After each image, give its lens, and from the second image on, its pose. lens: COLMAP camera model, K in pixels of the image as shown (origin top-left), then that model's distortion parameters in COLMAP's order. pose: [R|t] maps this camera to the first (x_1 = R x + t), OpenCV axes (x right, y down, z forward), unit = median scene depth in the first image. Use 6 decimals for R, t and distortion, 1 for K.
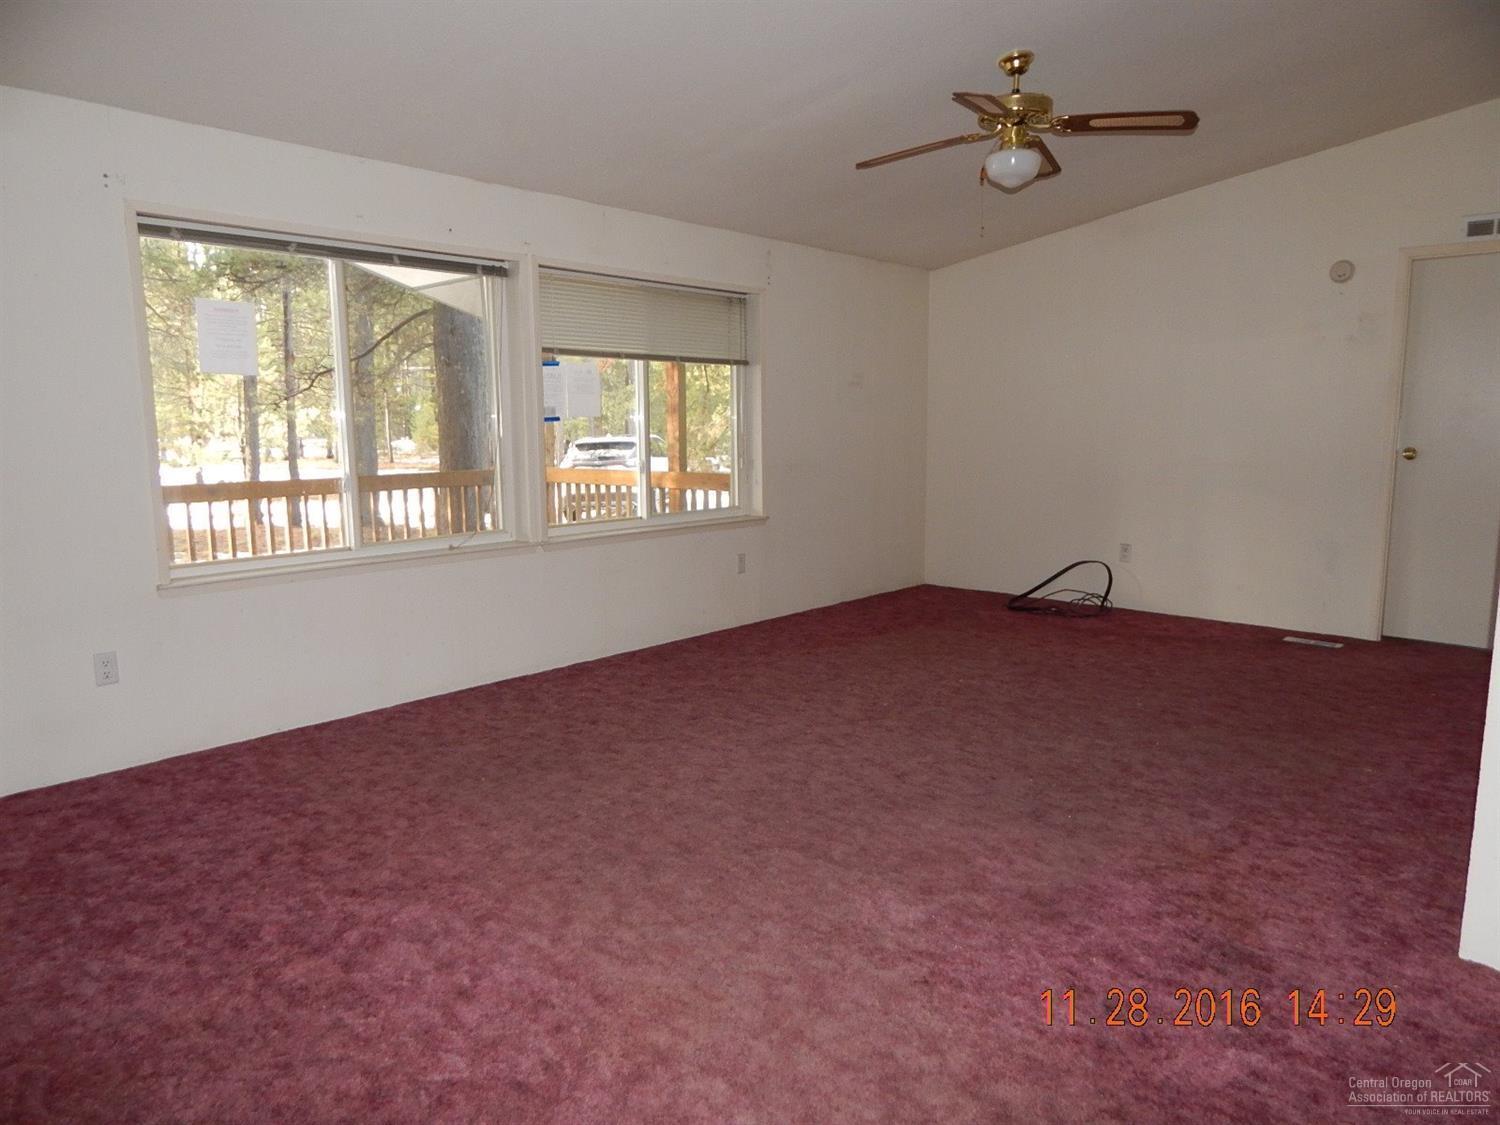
lens RADIAL K [[951.6, 0, 759.3], [0, 951.6, 562.7], [0, 0, 1]] dist [0.006844, 0.003000]
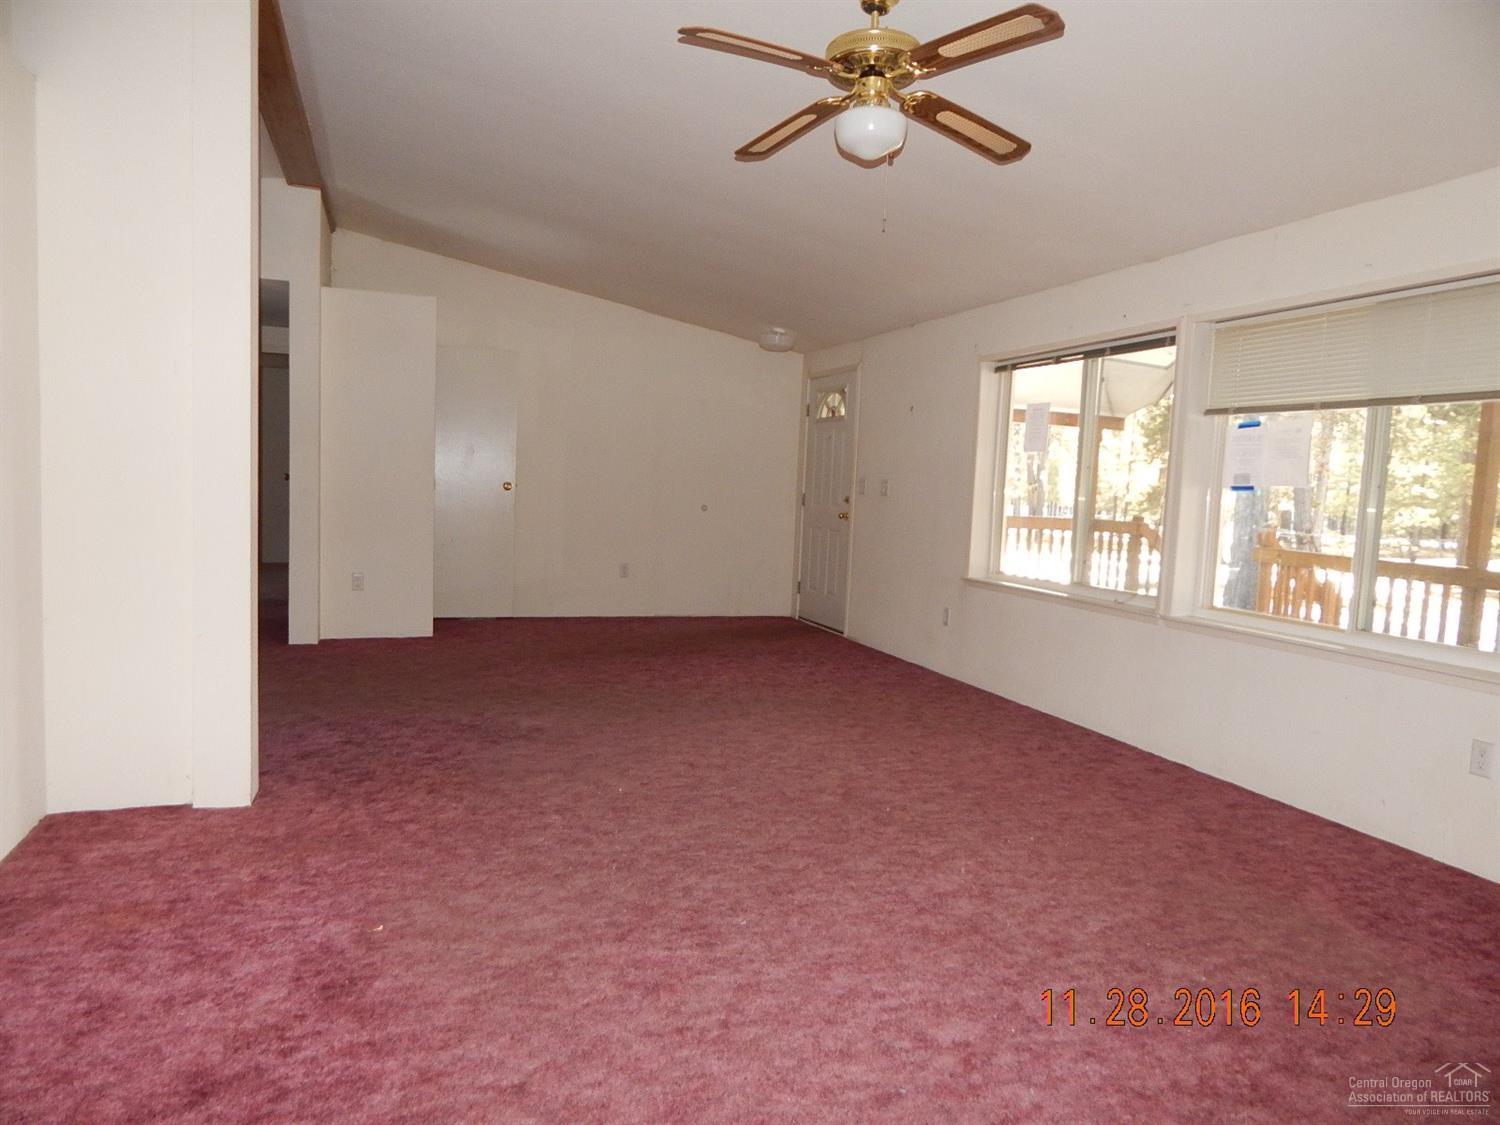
lens RADIAL K [[951.6, 0, 759.3], [0, 951.6, 562.7], [0, 0, 1]] dist [0.006844, 0.003000]
pose [[-0.432675, 0.058463, -0.899652, 0.895591], [-0.177554, 0.972826, 0.148610, -0.160850], [0.883893, 0.224036, -0.410537, 1.164779]]
